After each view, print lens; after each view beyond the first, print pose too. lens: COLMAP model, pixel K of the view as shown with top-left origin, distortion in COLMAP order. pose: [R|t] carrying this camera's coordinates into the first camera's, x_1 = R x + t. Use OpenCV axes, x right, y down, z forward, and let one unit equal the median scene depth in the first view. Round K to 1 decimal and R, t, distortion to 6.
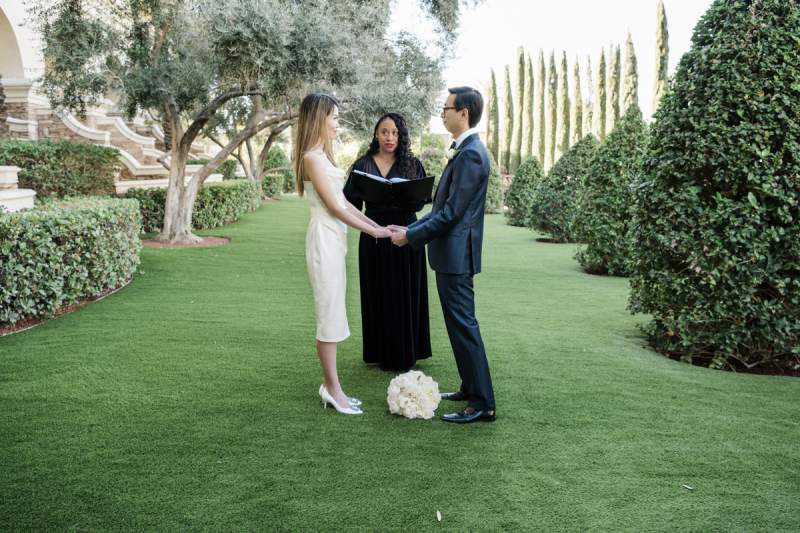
lens RADIAL K [[701.2, 0, 397.6], [0, 701.2, 272.6], [0, 0, 1]] dist [-0.027934, 0.007420]
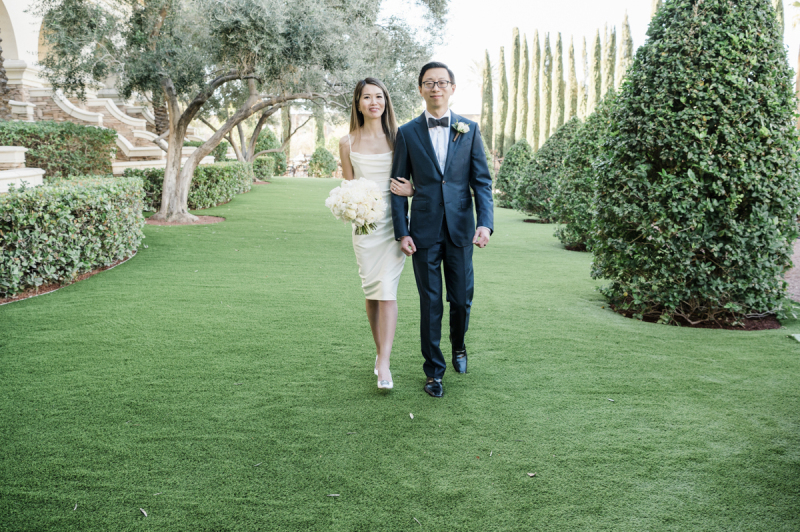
lens RADIAL K [[727.5, 0, 398.5], [0, 727.5, 264.8], [0, 0, 1]] dist [-0.032249, 0.000000]
pose [[0.999941, 0.001460, 0.010750, 0.004860], [-0.001529, 0.999979, 0.006367, 0.014281], [-0.010740, -0.006383, 0.999922, -0.075974]]
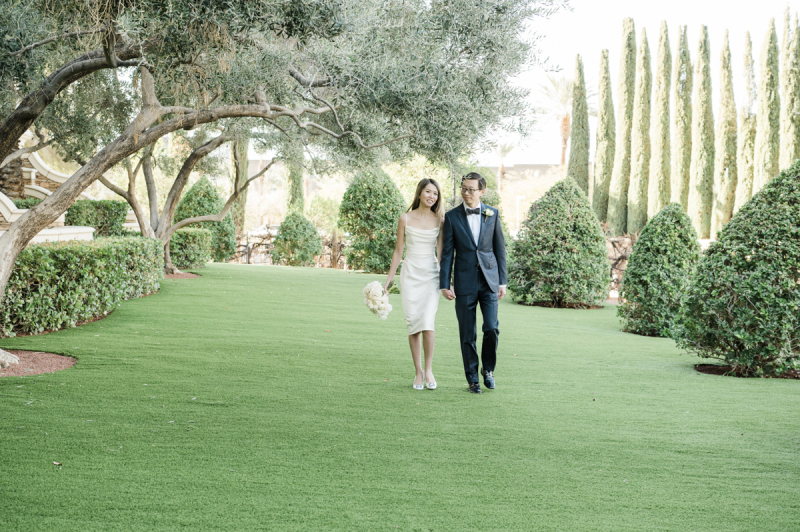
lens RADIAL K [[1164.1, 0, 397.7], [0, 1164.1, 269.2], [0, 0, 1]] dist [0.002346, 0.000000]
pose [[0.999788, 0.017762, -0.010427, -0.009130], [-0.018776, 0.994080, -0.107016, -0.029246], [0.008464, 0.107189, 0.994203, 0.200888]]
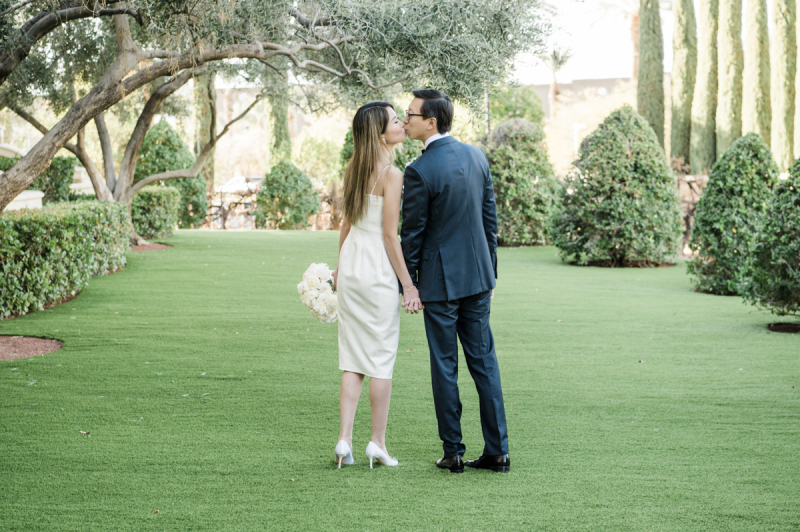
lens RADIAL K [[1598.1, 0, 399.5], [0, 1598.1, 270.6], [0, 0, 1]] dist [0.000171, 0.000000]
pose [[0.999473, -0.022714, -0.023172, -0.006162], [0.020753, 0.996448, -0.081607, -0.006958], [0.024943, 0.081083, 0.996395, 0.014003]]
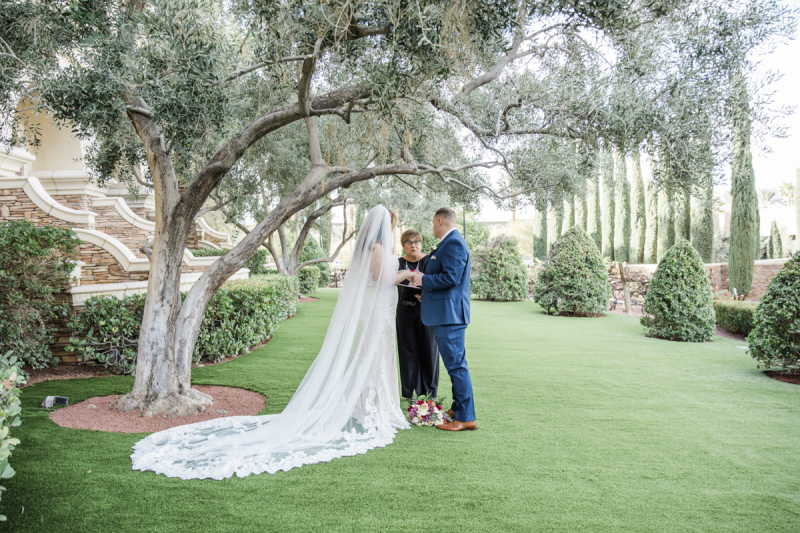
lens RADIAL K [[672.7, 0, 396.5], [0, 672.7, 263.6], [0, 0, 1]] dist [-0.043168, 0.008312]
pose [[0.999699, -0.008355, -0.023073, -0.134138], [0.005090, 0.990402, -0.138123, -0.080854], [0.024006, 0.137963, 0.990146, 0.515054]]
